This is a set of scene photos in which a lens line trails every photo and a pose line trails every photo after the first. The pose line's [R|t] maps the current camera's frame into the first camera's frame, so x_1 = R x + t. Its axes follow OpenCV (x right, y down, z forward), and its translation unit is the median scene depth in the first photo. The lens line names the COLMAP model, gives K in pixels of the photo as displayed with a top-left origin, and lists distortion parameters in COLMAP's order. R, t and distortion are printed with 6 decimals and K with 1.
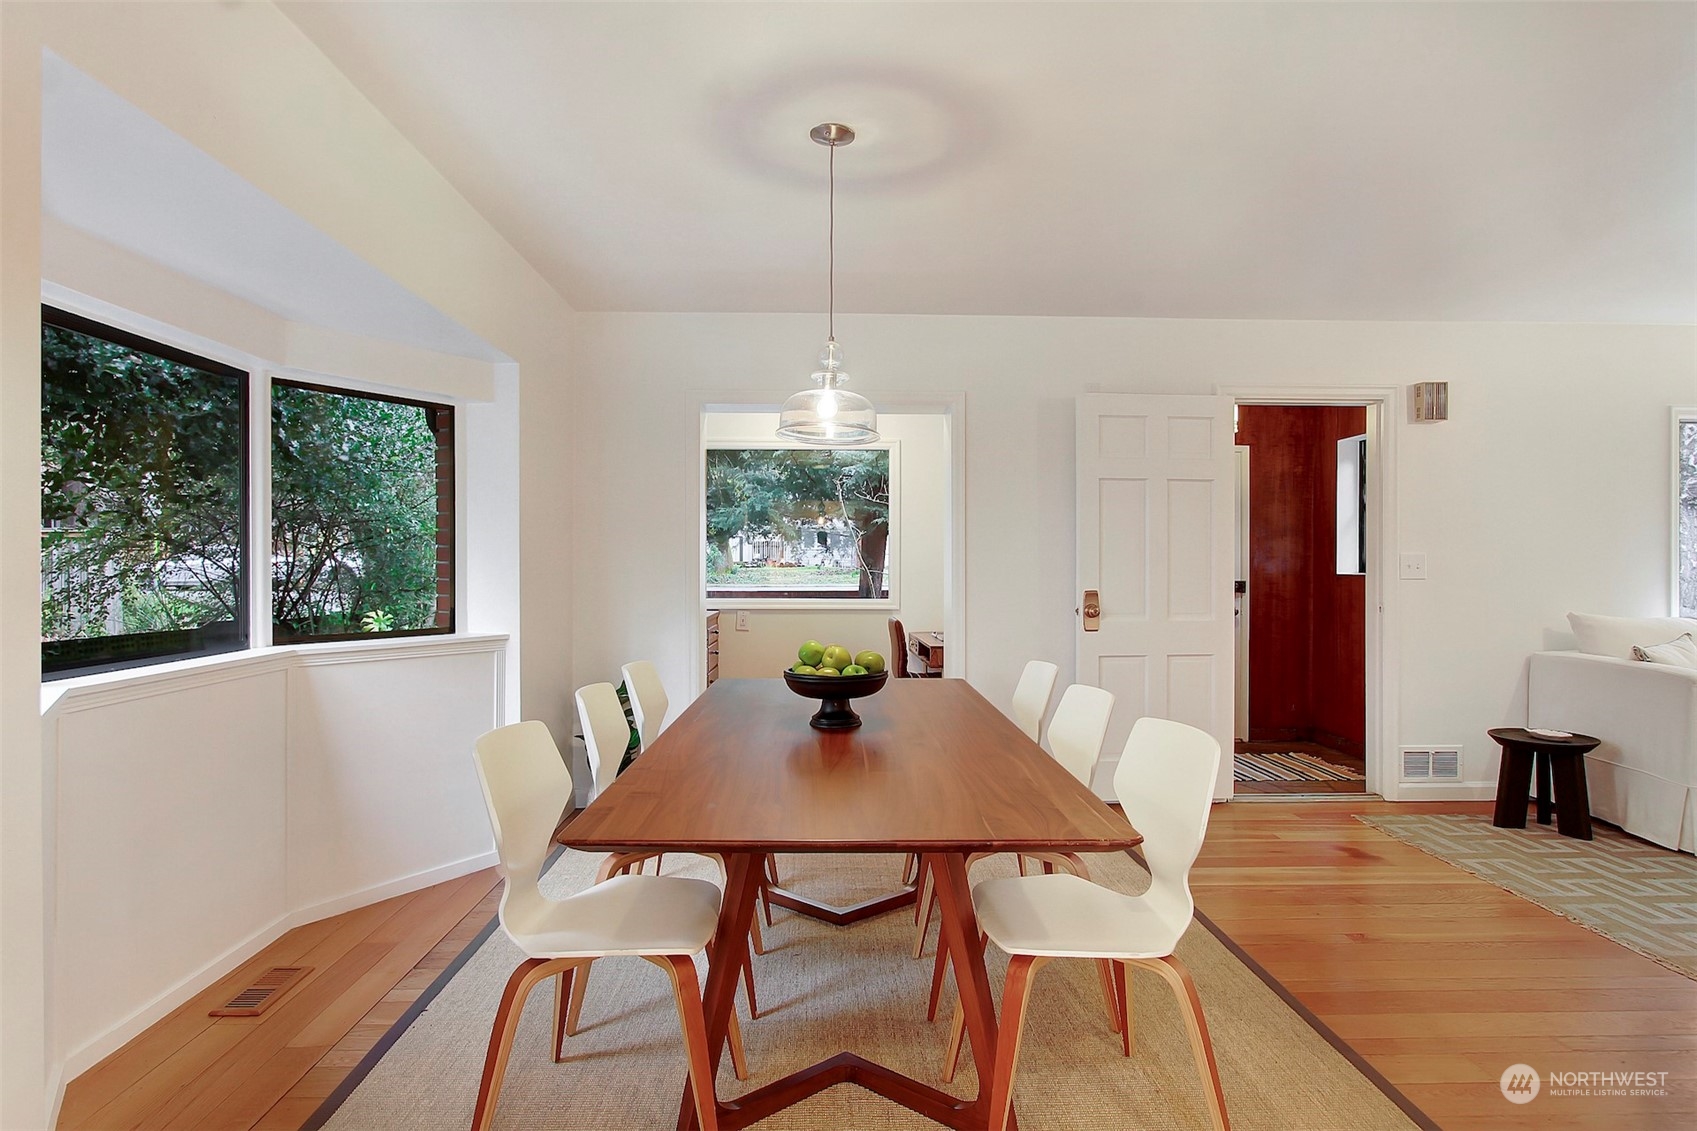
lens RADIAL K [[942.4, 0, 848.5], [0, 942.4, 565.5], [0, 0, 1]] dist [-0.023704, 0.000746]
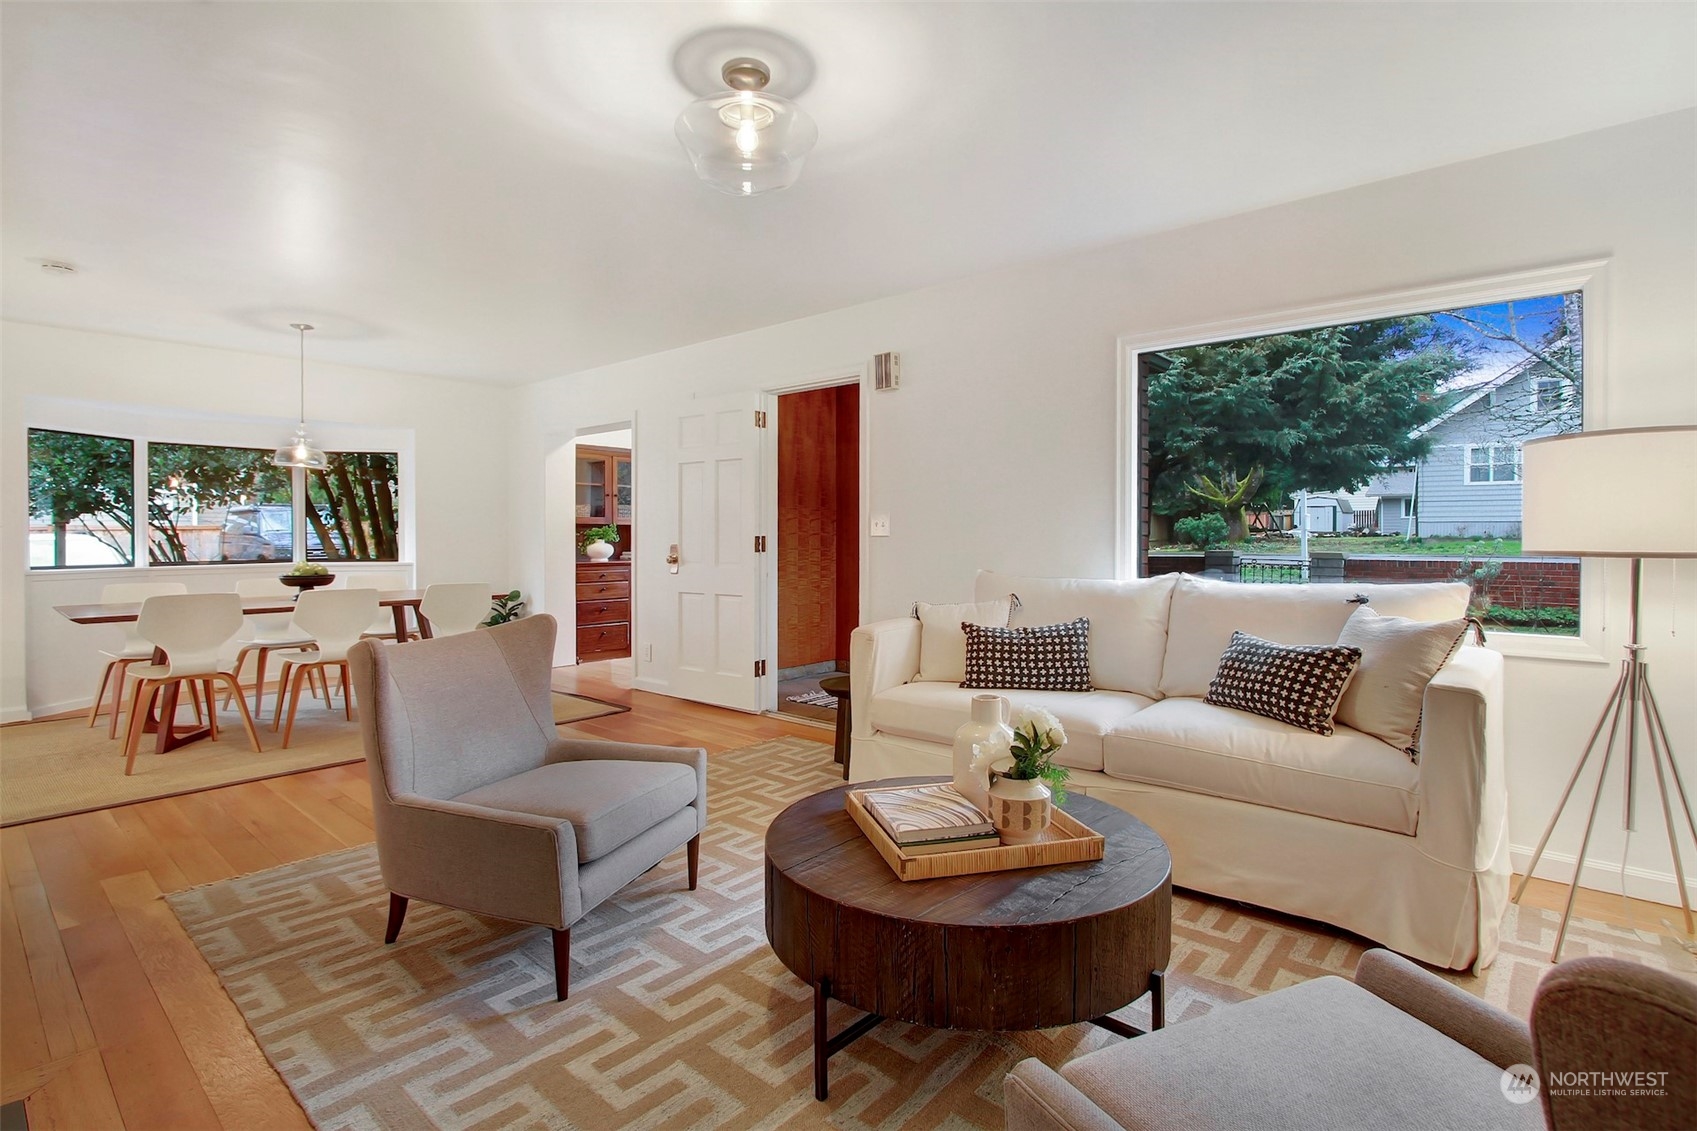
lens RADIAL K [[848.8, 0, 842.8], [0, 848.8, 561.7], [0, 0, 1]] dist [-0.016668, -0.000063]
pose [[0.723048, 0.019620, -0.690519, 1.353513], [0.000412, 0.999584, 0.028832, 0.015452], [0.690797, -0.021131, 0.722740, 0.273870]]
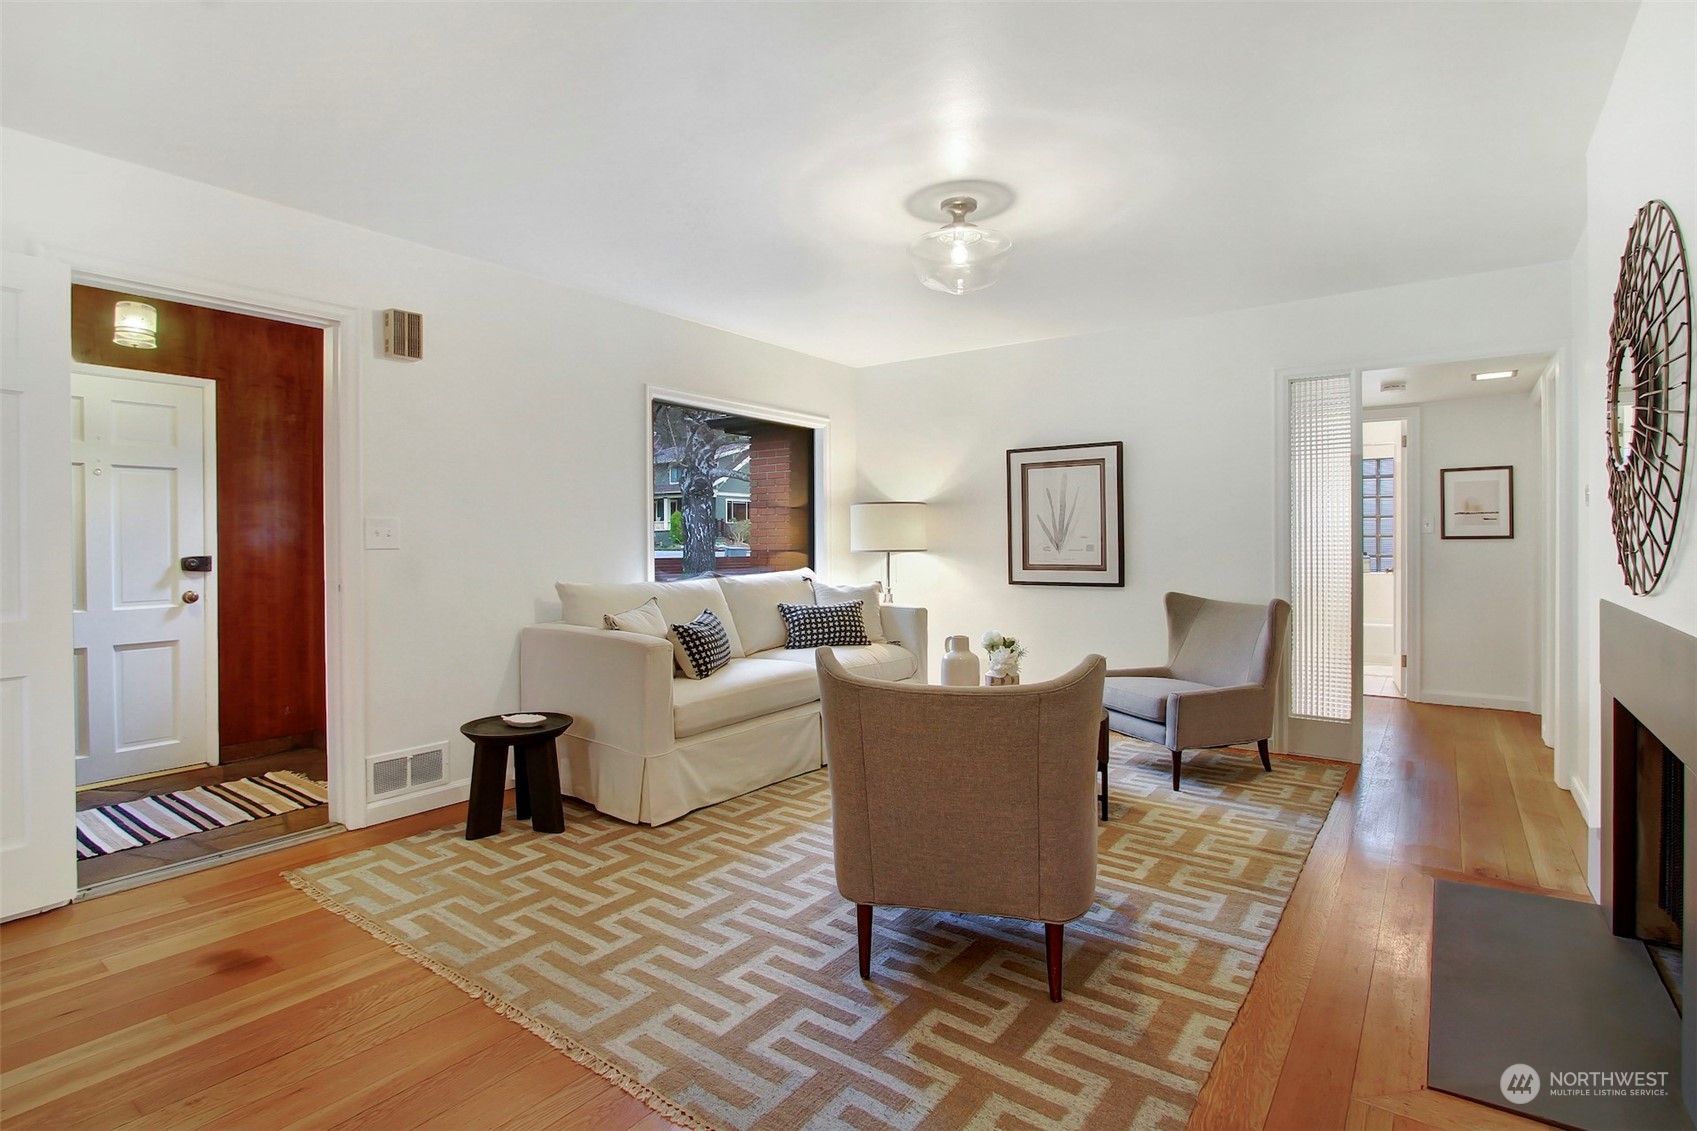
lens RADIAL K [[805.7, 0, 844.6], [0, 805.7, 556.0], [0, 0, 1]] dist [-0.016454, -0.000288]
pose [[0.616784, -0.019595, 0.786888, 0.327995], [0.005979, 0.999778, 0.020209, 0.009139], [-0.787109, -0.007760, 0.616765, 0.272145]]
